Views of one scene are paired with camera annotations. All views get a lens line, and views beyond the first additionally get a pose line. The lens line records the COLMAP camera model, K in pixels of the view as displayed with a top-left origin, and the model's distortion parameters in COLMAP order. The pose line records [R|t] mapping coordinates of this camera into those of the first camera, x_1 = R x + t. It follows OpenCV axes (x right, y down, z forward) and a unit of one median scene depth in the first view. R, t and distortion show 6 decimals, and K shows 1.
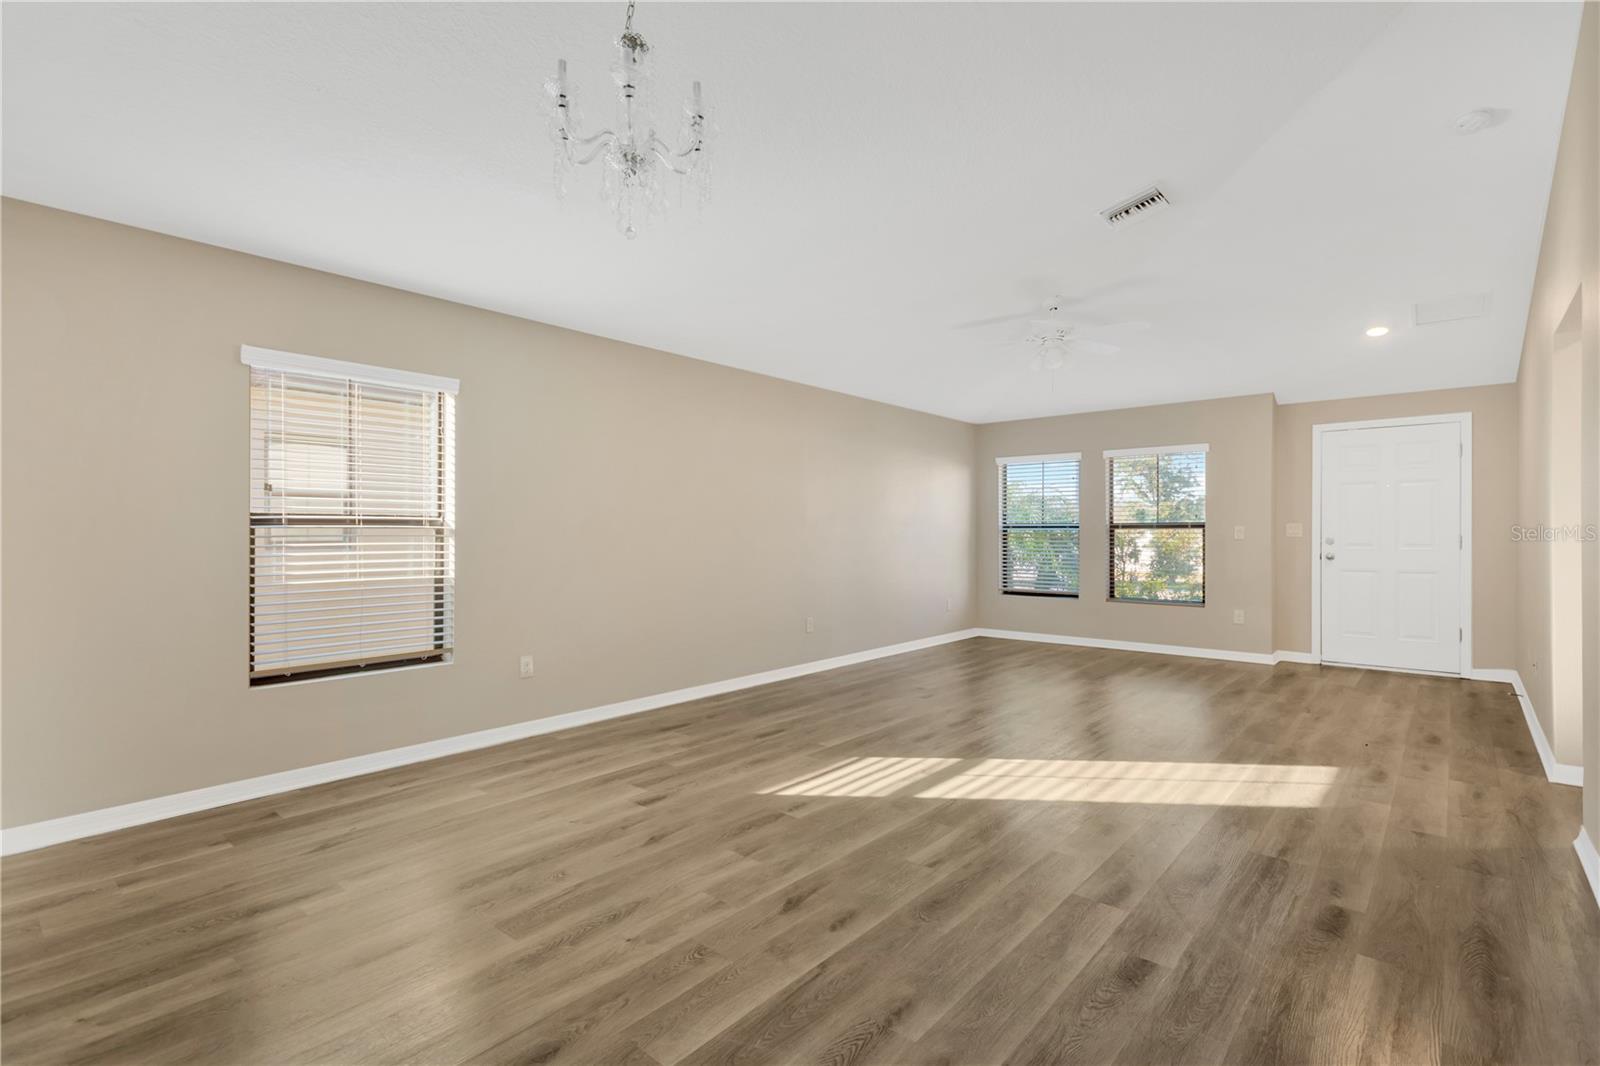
lens RADIAL K [[762.0, 0, 800.0], [0, 762.0, 533.0], [0, 0, 1]] dist [0.031033, 0.000190]
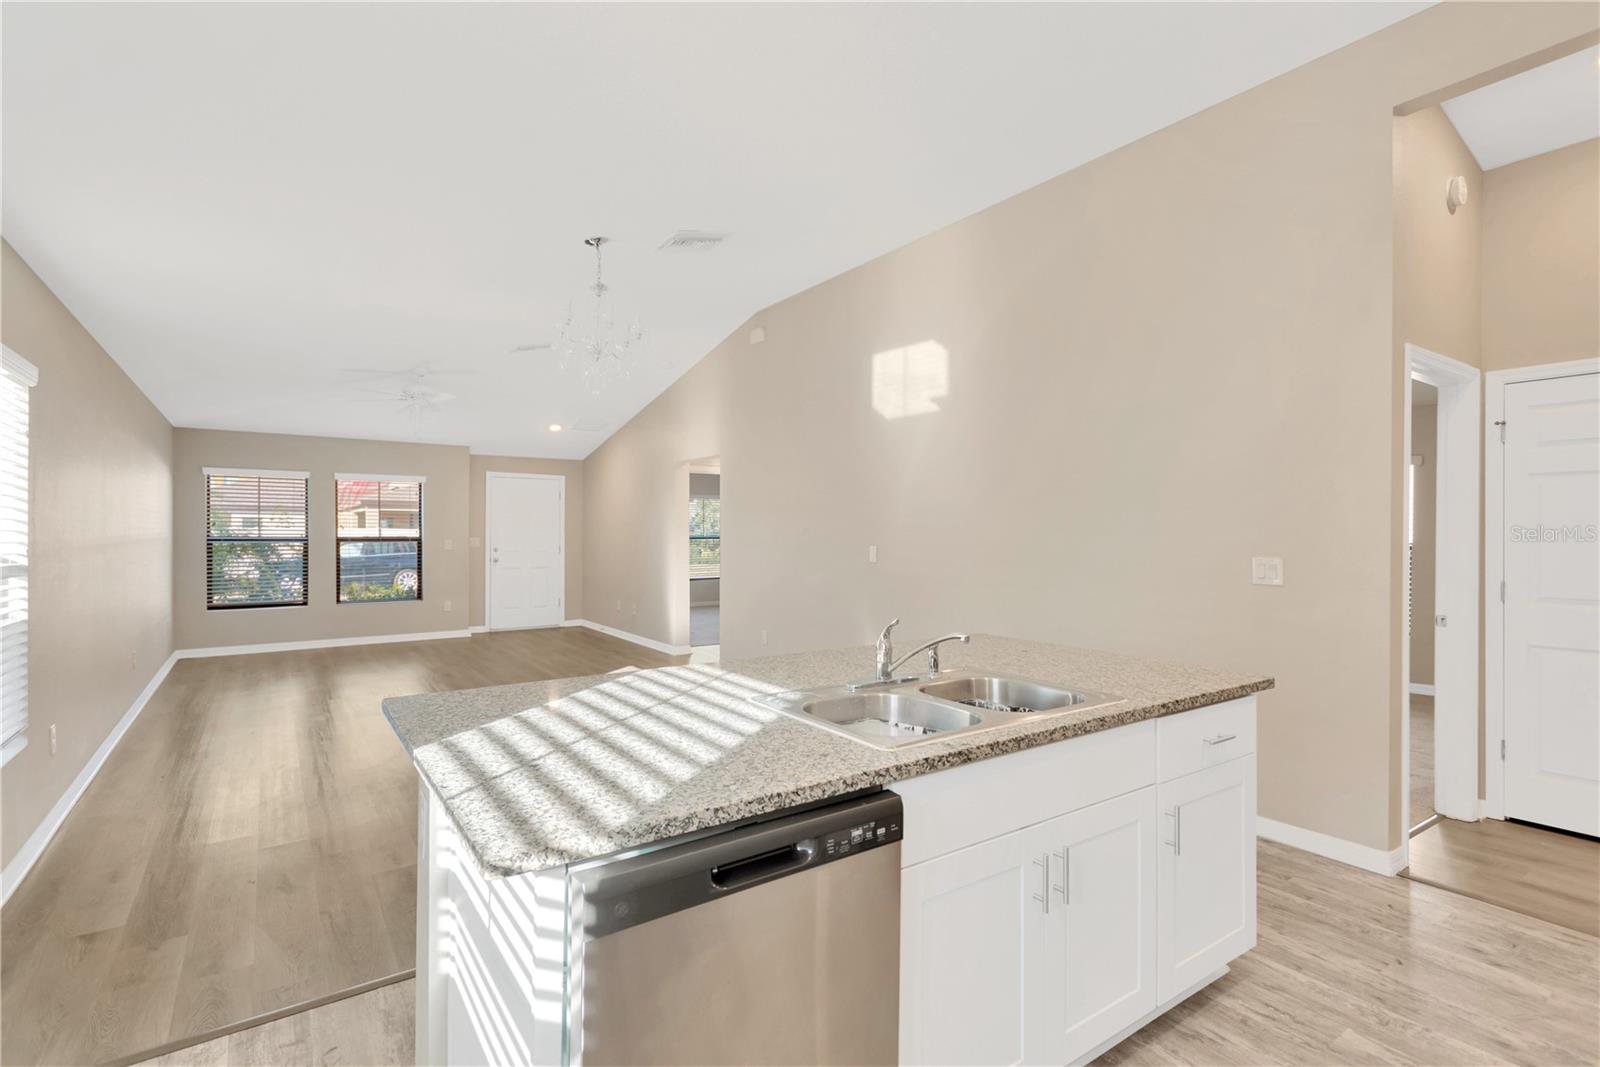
lens RADIAL K [[762.0, 0, 800.0], [0, 762.0, 533.5], [0, 0, 1]] dist [0.031033, 0.000190]
pose [[0.261510, -0.000795, 0.965200, -0.595709], [-0.006526, 0.999975, 0.002592, -0.028123], [-0.965179, -0.006977, 0.261499, 0.035631]]
